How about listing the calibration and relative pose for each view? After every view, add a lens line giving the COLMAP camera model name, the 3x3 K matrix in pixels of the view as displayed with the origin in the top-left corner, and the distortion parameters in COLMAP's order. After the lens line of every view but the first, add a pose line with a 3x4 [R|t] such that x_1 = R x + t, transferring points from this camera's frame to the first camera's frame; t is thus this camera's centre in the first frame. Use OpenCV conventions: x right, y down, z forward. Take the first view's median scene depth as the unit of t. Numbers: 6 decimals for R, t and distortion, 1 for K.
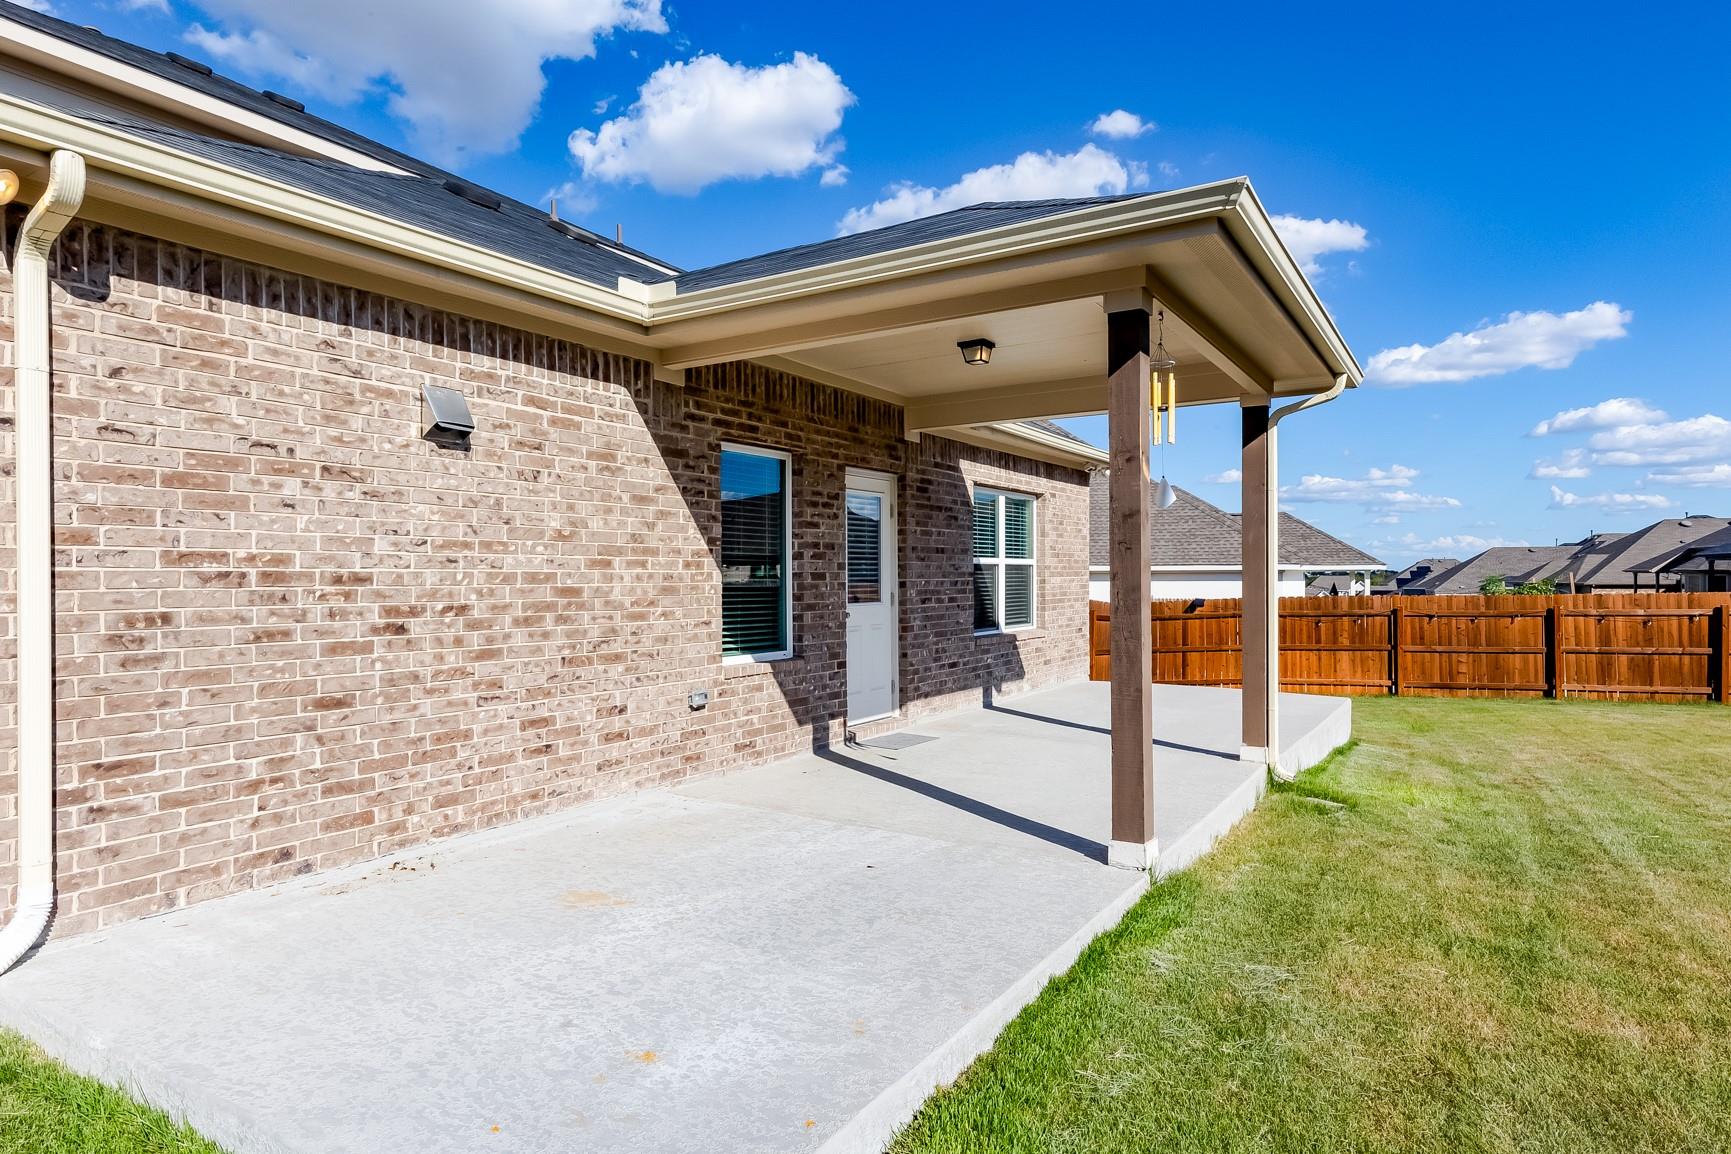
lens RADIAL K [[977.0, 0, 863.9], [0, 977.0, 582.0], [0, 0, 1]] dist [0.005039, 0.001173]
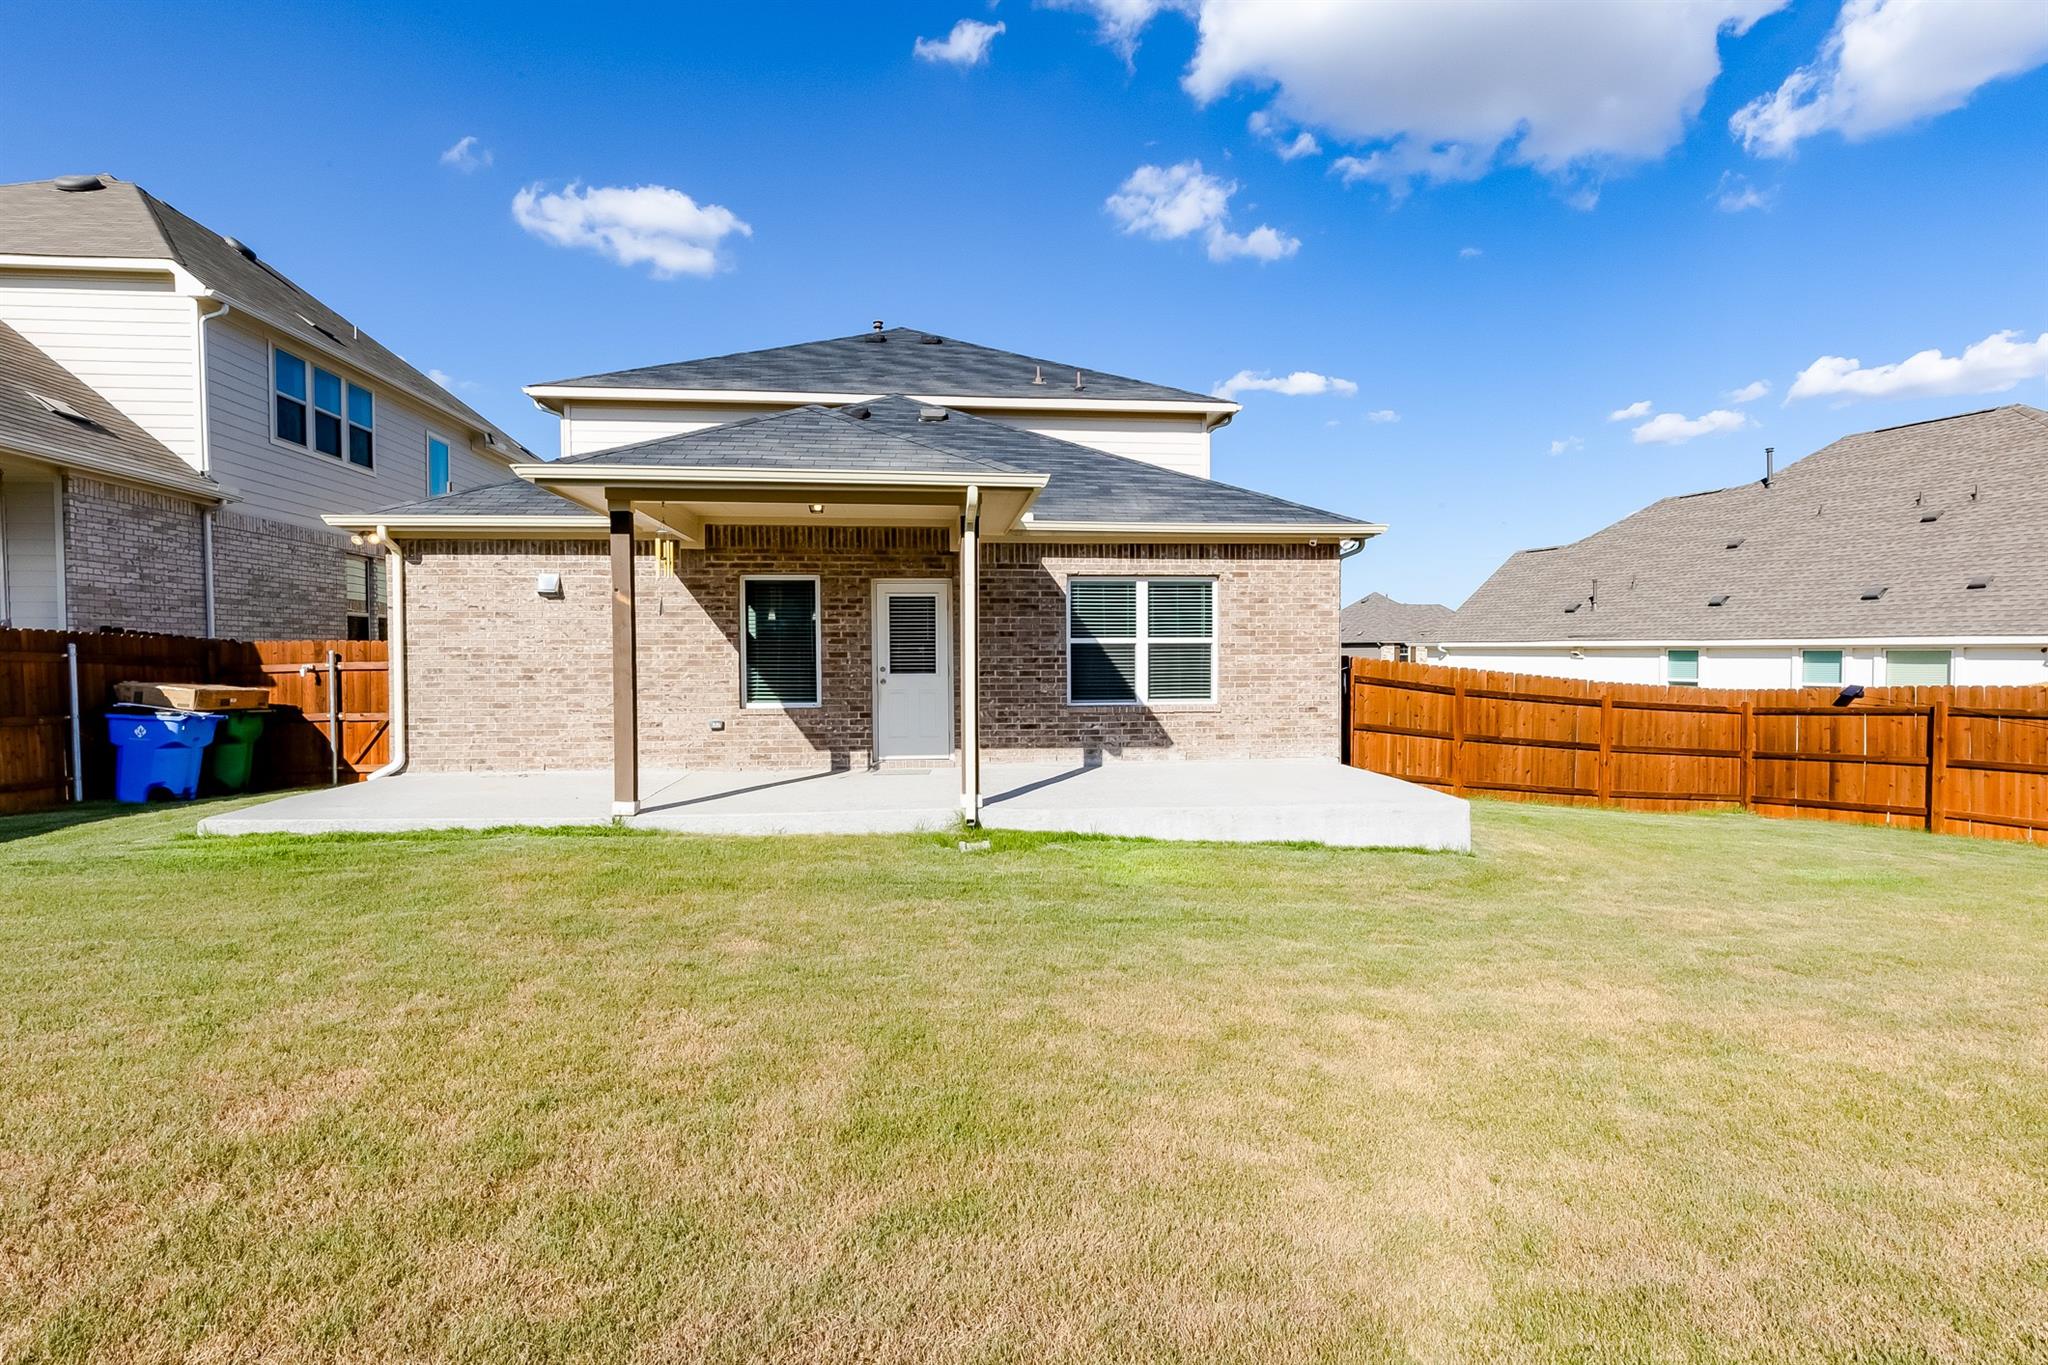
lens RADIAL K [[1014.0, 0, 1031.6], [0, 1014.0, 681.4], [0, 0, 1]] dist [-0.001750, -0.000074]
pose [[0.619092, 0.024291, -0.784943, 1.389547], [-0.003025, 0.999588, 0.028549, -0.010795], [0.785313, -0.015300, 0.618910, 0.268146]]
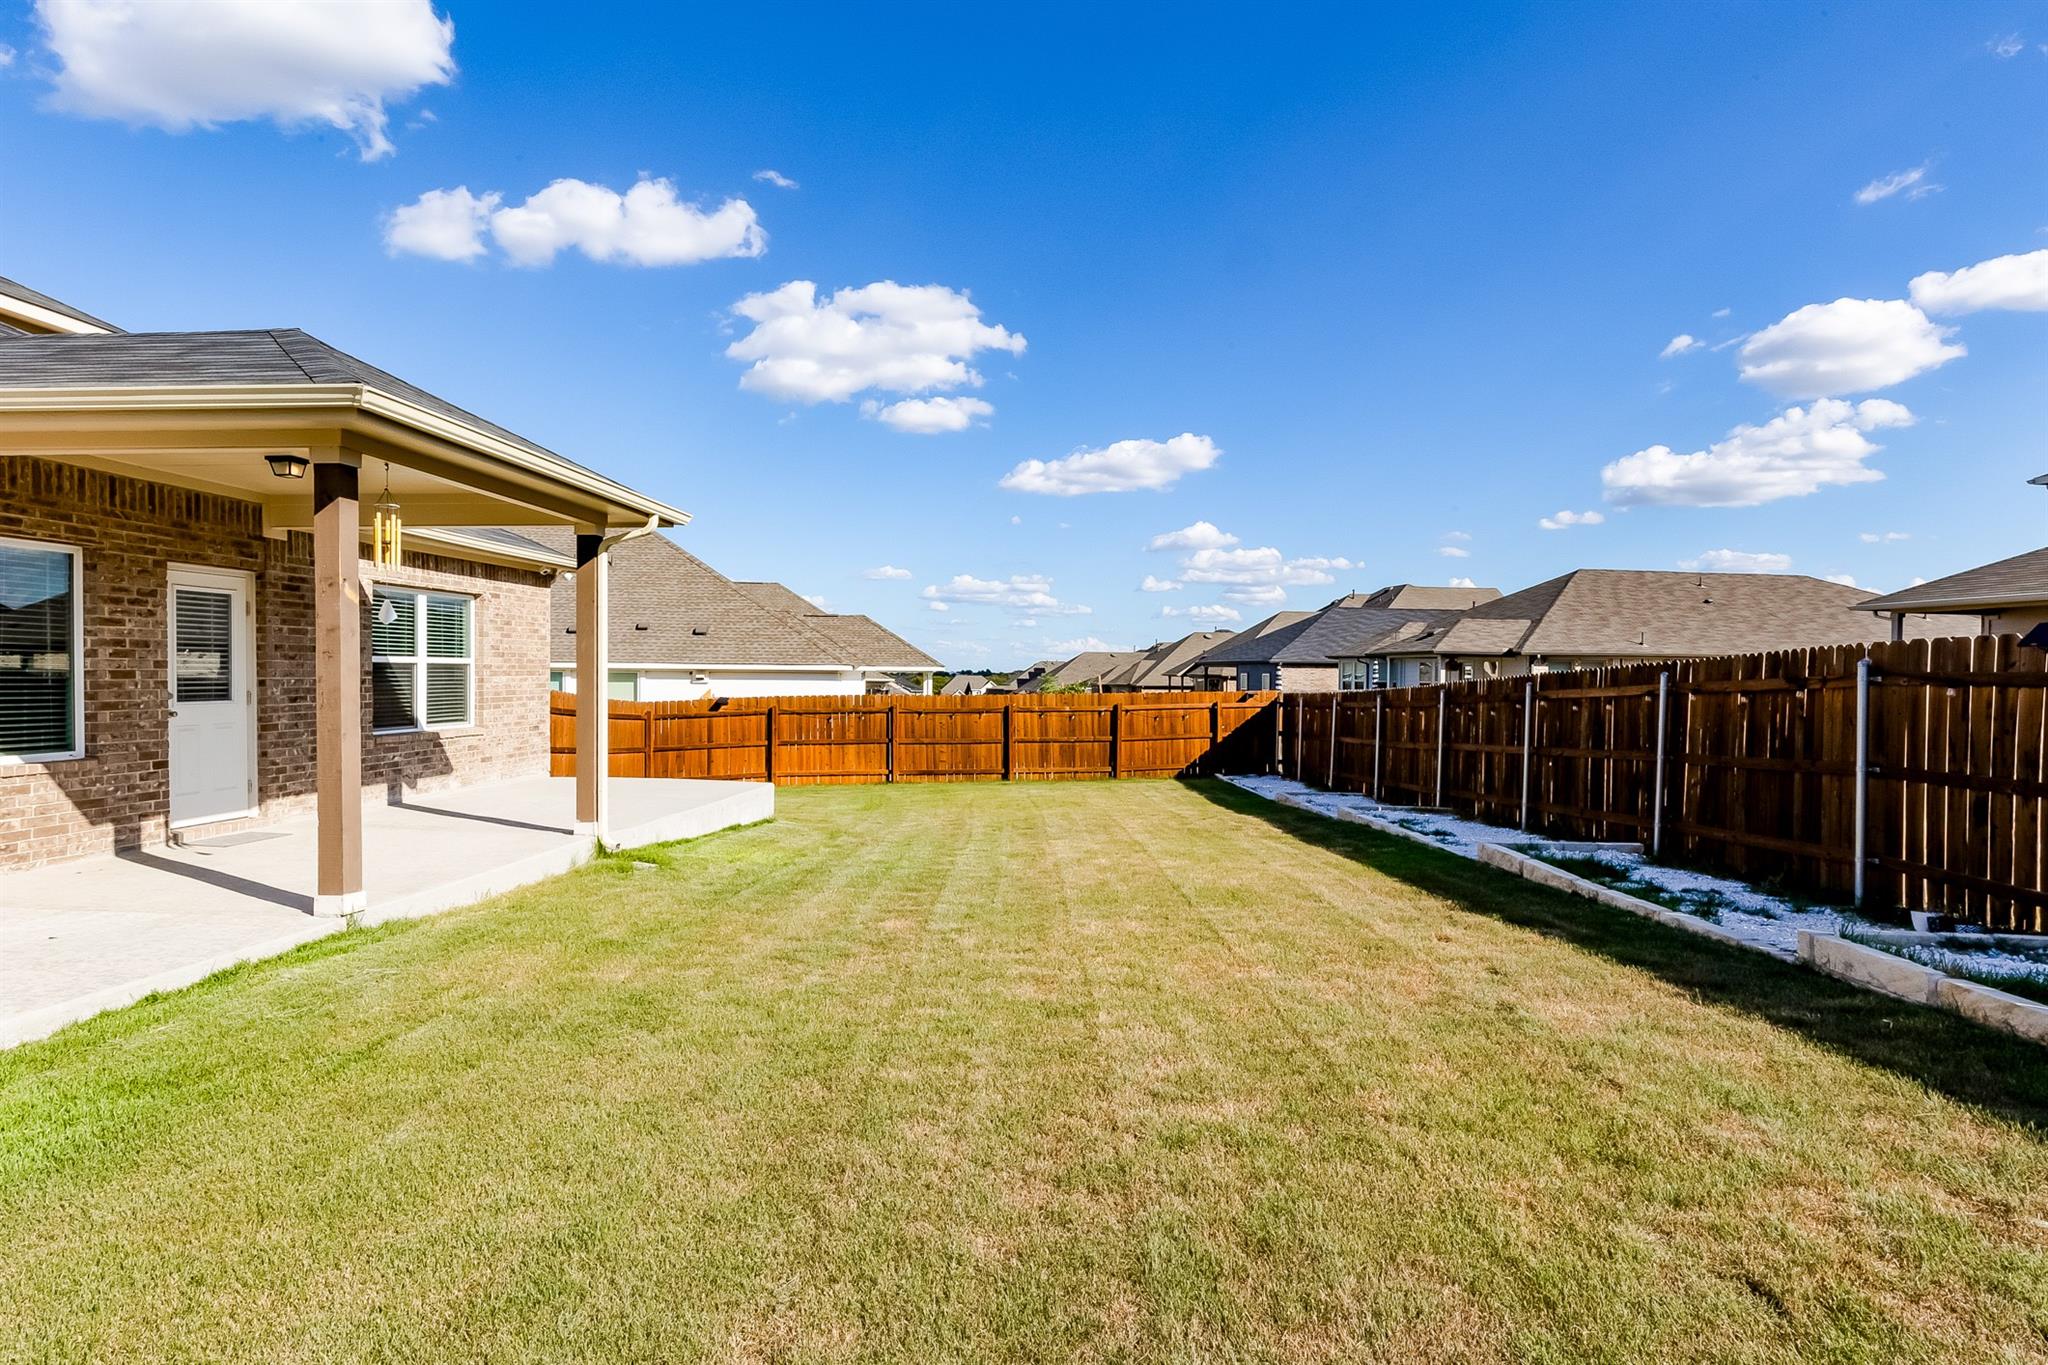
lens RADIAL K [[1053.0, 0, 1023.6], [0, 1053.0, 690.7], [0, 0, 1]] dist [0.001071, 0.001683]
pose [[0.884446, 0.003765, 0.466627, 0.262219], [-0.009108, 0.999916, 0.009194, -0.007662], [-0.466553, -0.012381, 0.884406, -0.358879]]
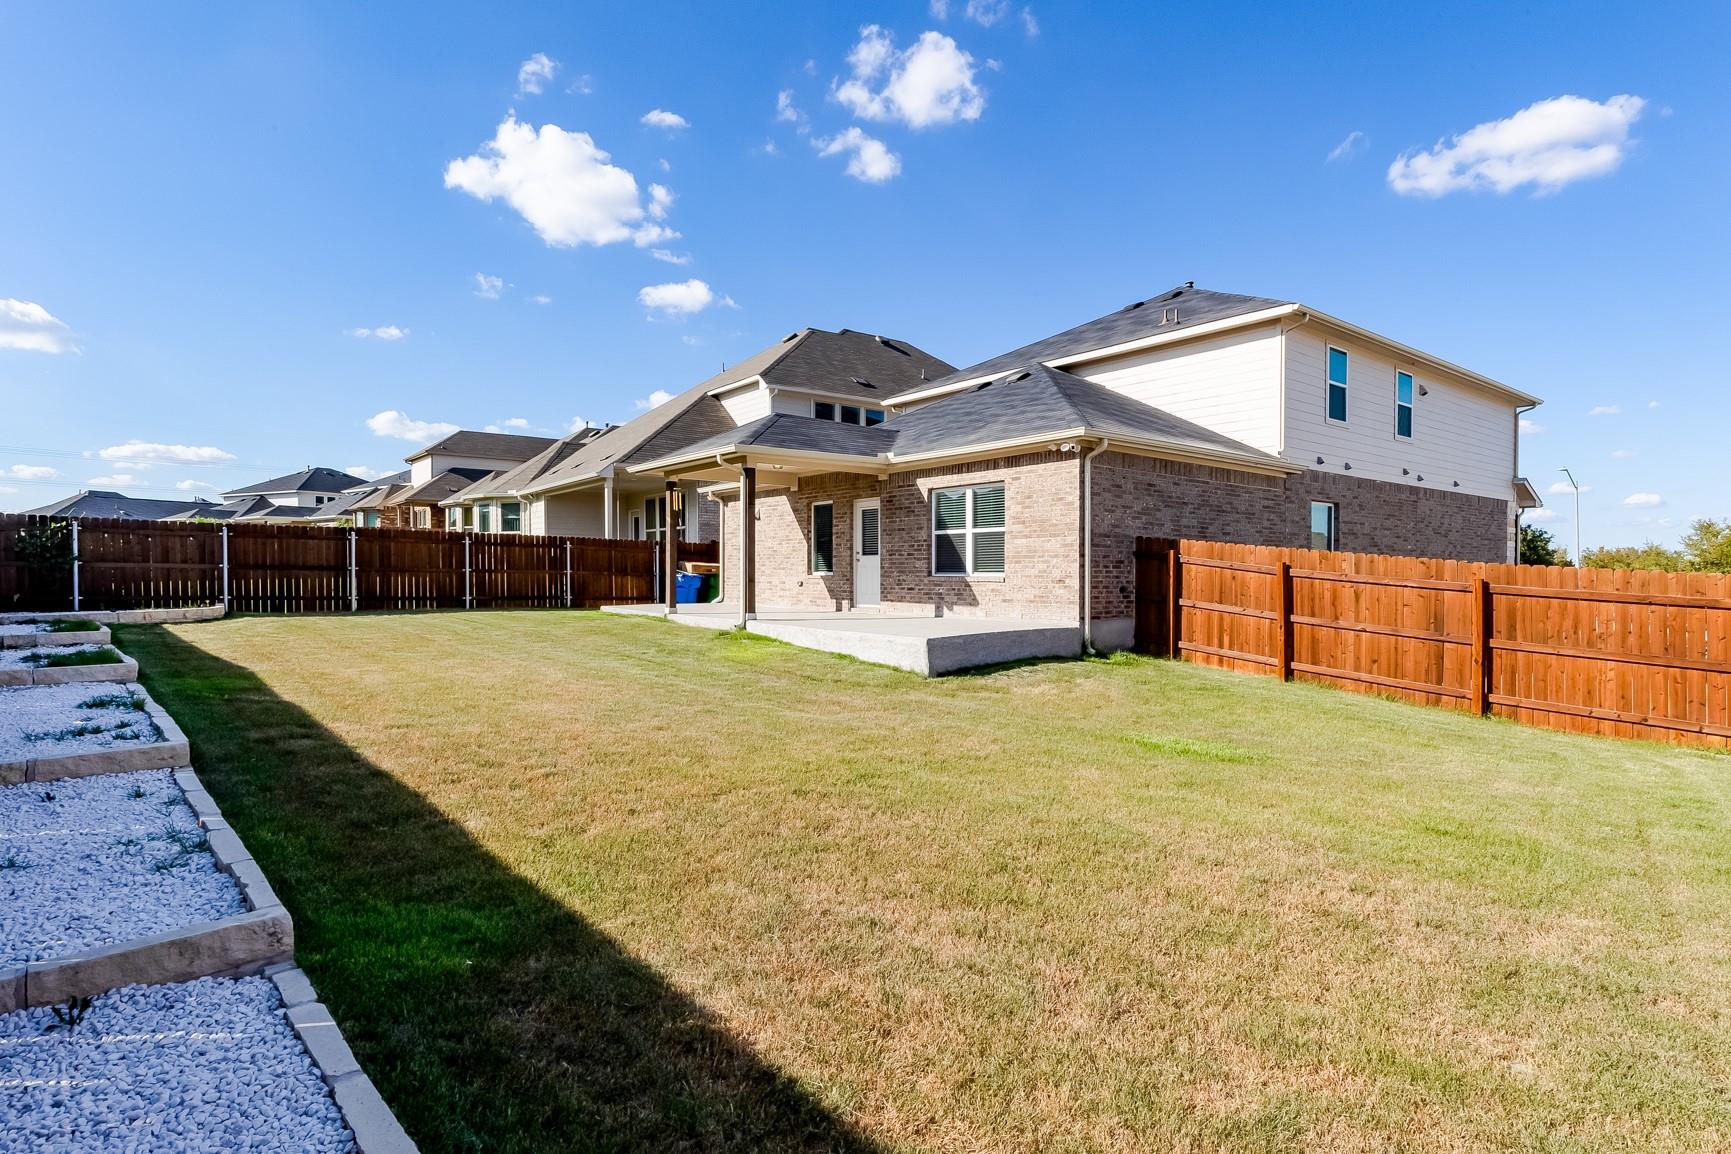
lens RADIAL K [[869.9, 0, 866.0], [0, 869.9, 583.1], [0, 0, 1]] dist [-0.001429, -0.000619]
pose [[-0.329153, 0.015574, -0.944148, 2.181891], [-0.005797, 0.999812, 0.018513, 0.054358], [0.944259, 0.011567, -0.329001, 1.870883]]
